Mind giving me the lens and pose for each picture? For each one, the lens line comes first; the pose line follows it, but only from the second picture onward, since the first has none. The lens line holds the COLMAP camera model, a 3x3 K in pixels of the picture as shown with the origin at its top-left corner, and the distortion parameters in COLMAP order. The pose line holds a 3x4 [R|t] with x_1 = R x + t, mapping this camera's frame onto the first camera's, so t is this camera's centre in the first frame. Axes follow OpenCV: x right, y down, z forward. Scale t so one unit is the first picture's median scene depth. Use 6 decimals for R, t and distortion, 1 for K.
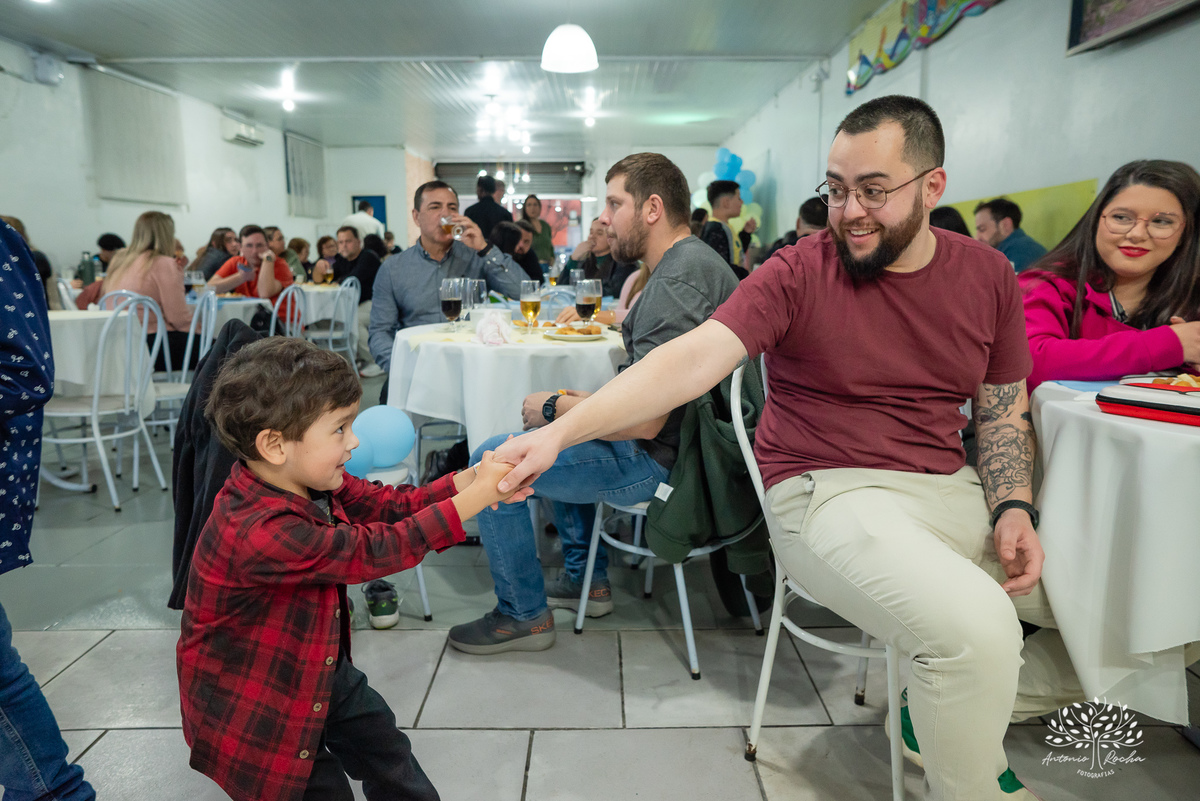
lens RADIAL K [[797.3, 0, 600.0], [0, 797.3, 400.5], [0, 0, 1]] dist [-0.028768, 0.066433]
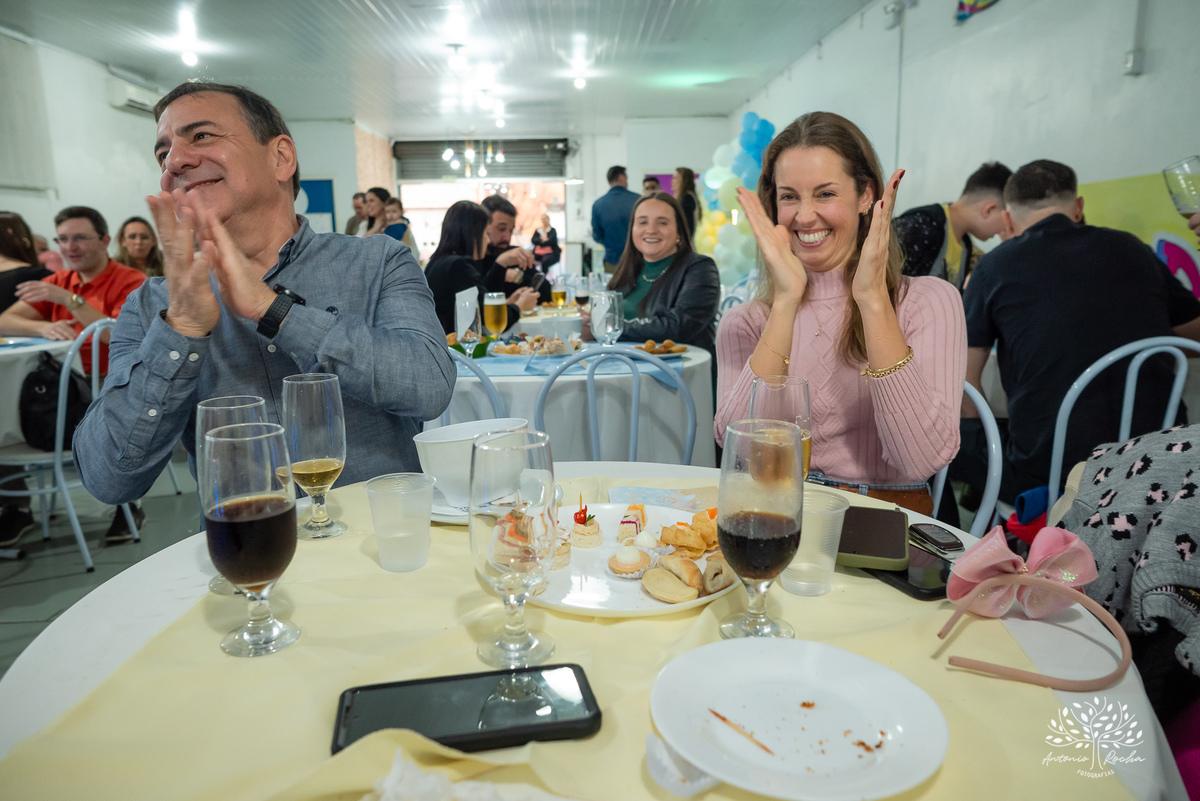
lens RADIAL K [[797.3, 0, 600.0], [0, 797.3, 400.5], [0, 0, 1]] dist [-0.028768, 0.066433]
pose [[0.999351, -0.018820, 0.030730, -0.018591], [0.018372, 0.999722, 0.014806, -0.032753], [-0.031001, -0.014232, 0.999418, 0.153292]]
